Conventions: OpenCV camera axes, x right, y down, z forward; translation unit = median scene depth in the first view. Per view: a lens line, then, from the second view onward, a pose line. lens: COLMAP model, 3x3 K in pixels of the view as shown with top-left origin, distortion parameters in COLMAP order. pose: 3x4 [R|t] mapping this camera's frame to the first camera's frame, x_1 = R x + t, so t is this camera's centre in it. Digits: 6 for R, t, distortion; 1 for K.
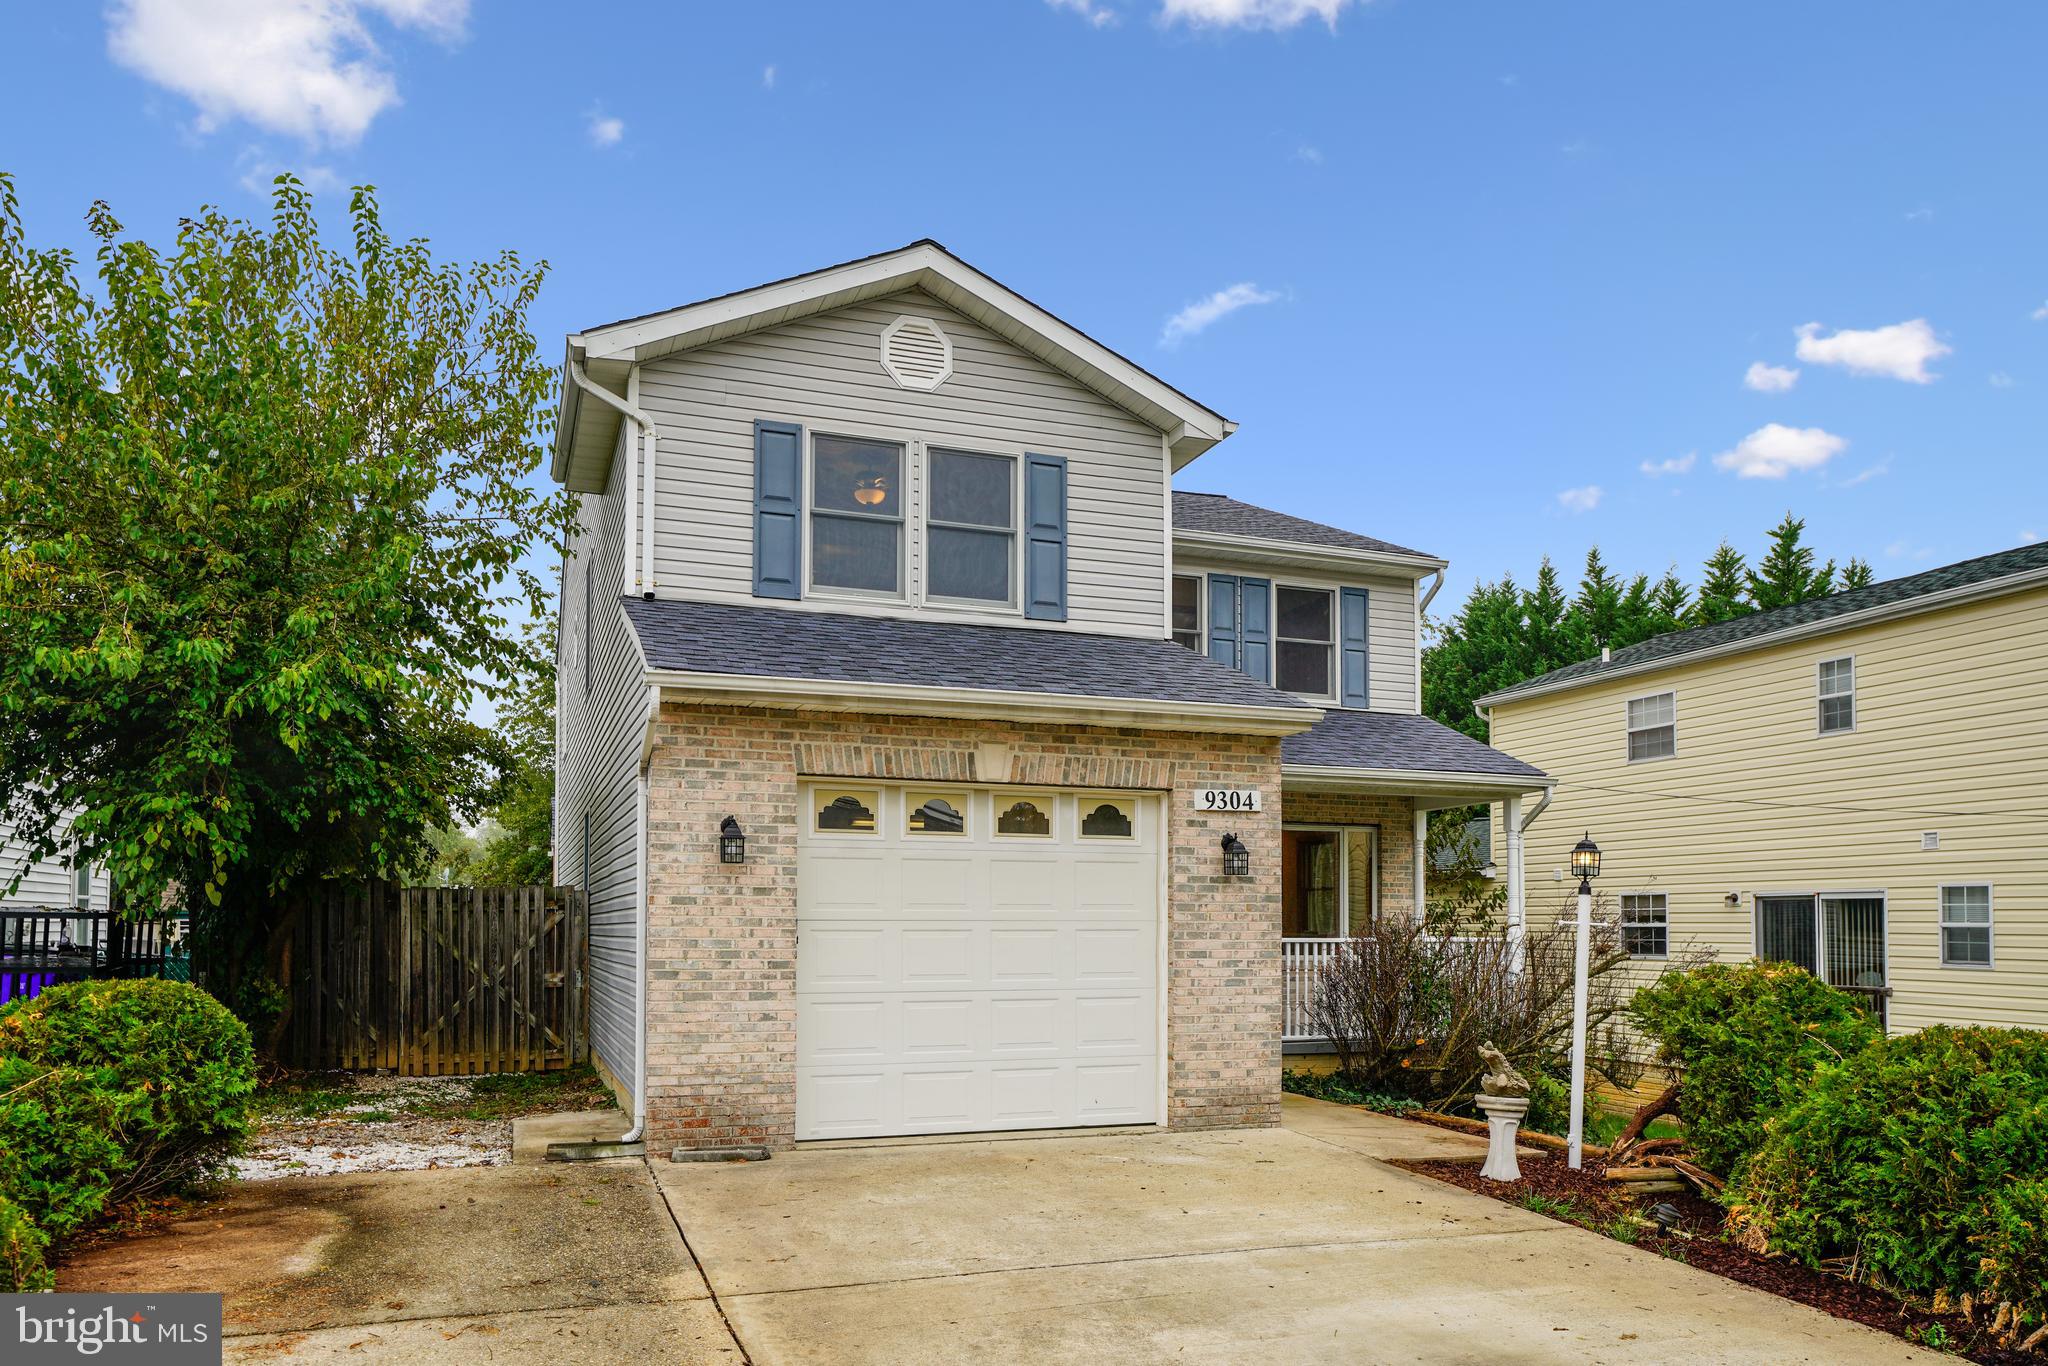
lens RADIAL K [[1399.8, 0, 1026.0], [0, 1399.8, 660.8], [0, 0, 1]] dist [-0.004955, -0.002864]
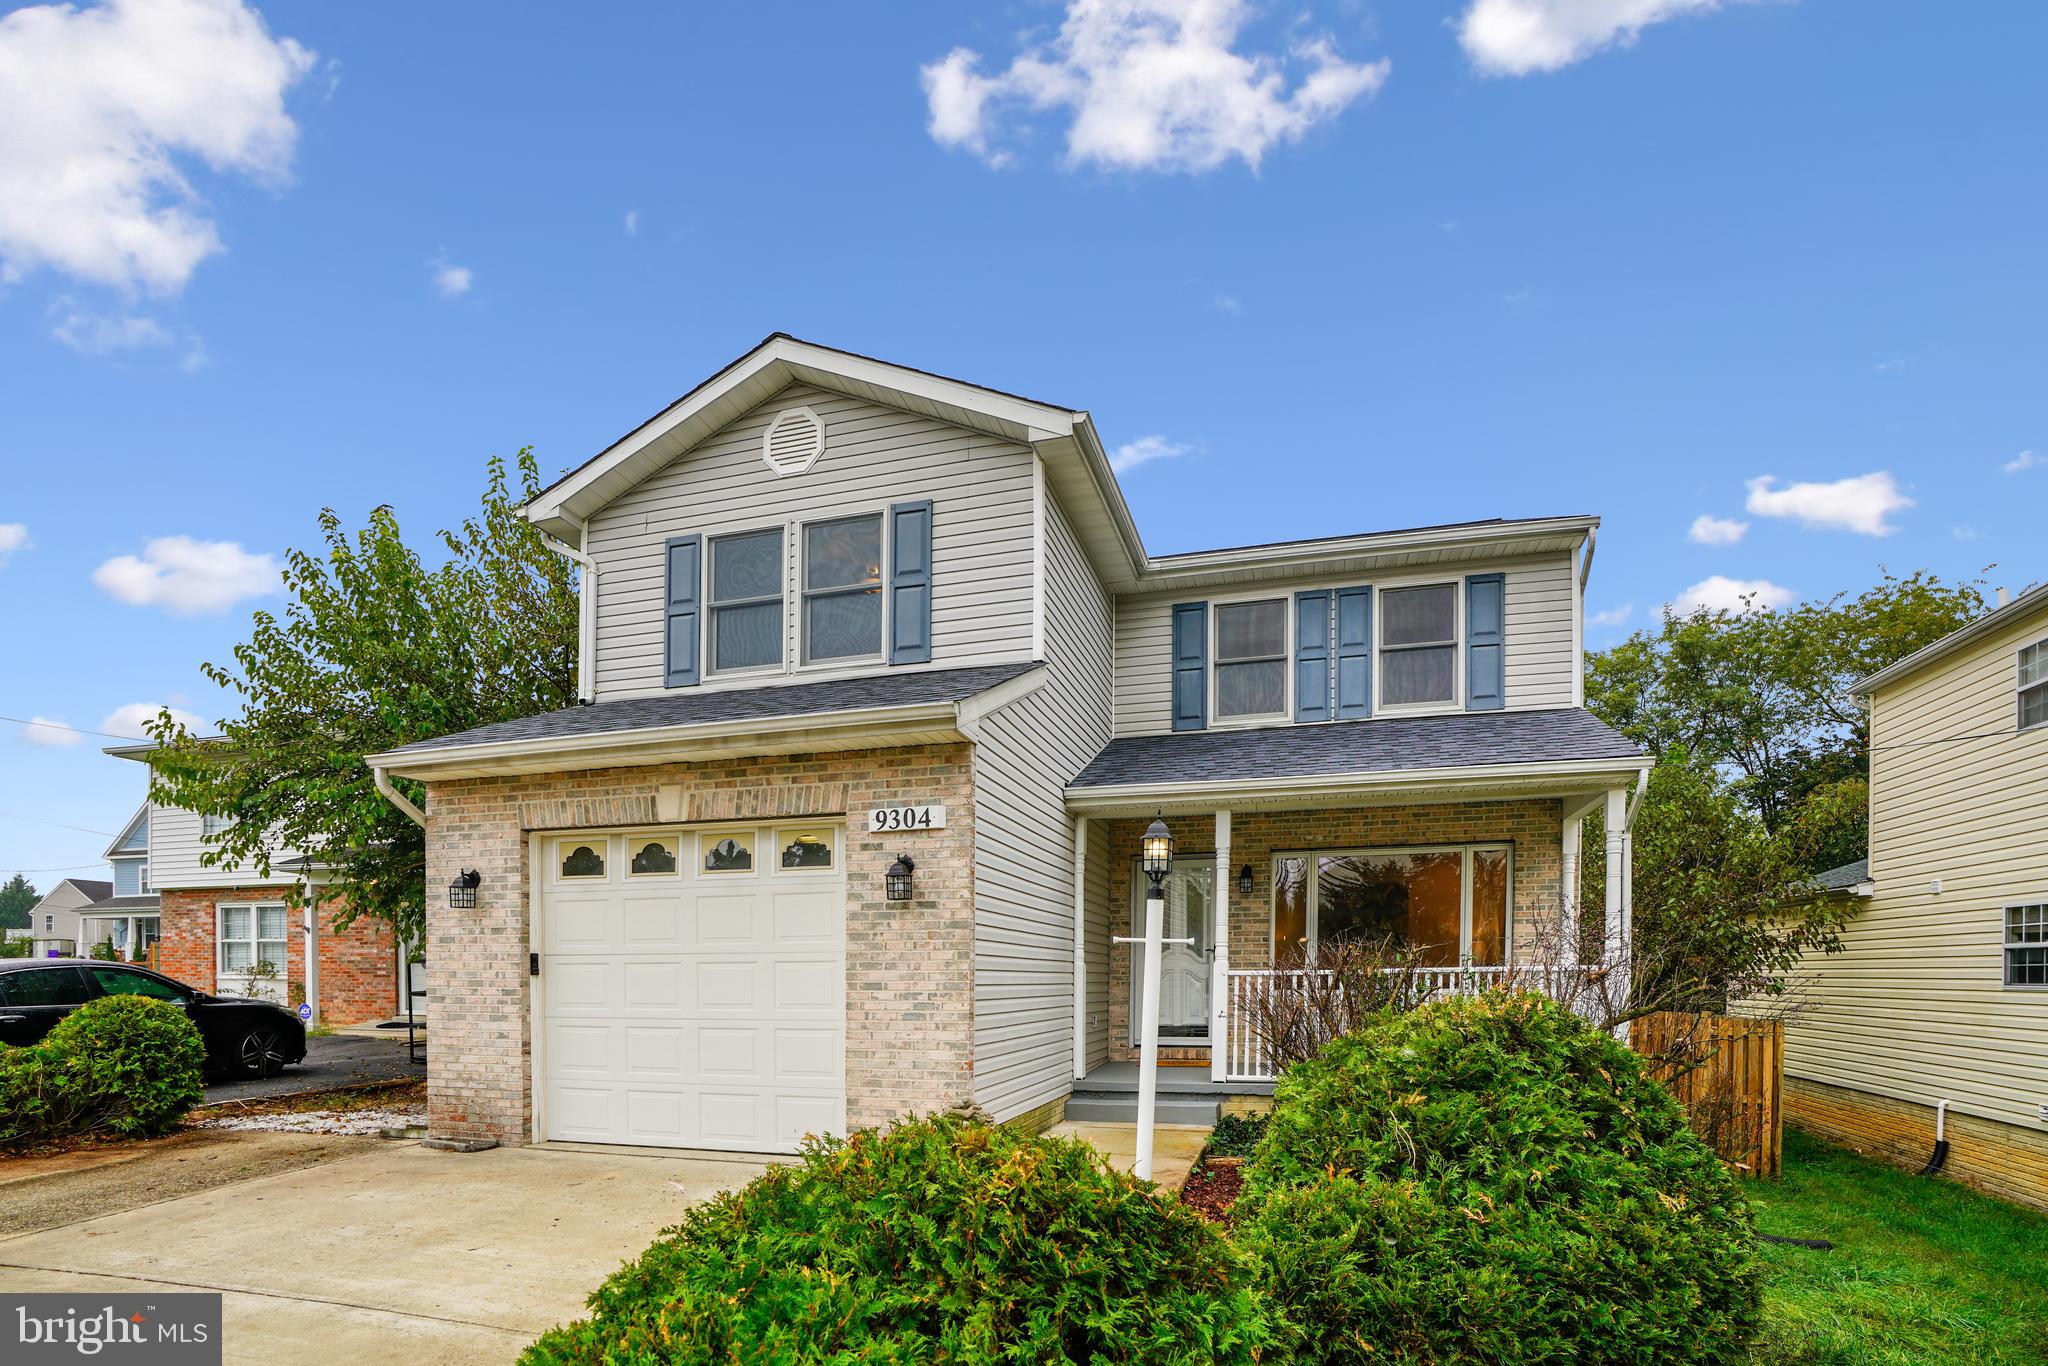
lens RADIAL K [[988.2, 0, 1024.5], [0, 988.2, 875.6], [0, 0, 1]] dist [-0.029304, 0.000639]
pose [[0.806551, -0.061685, -0.587937, 0.587608], [0.117881, 0.991350, 0.057702, 0.109593], [0.579292, -0.115846, 0.806846, 0.530169]]
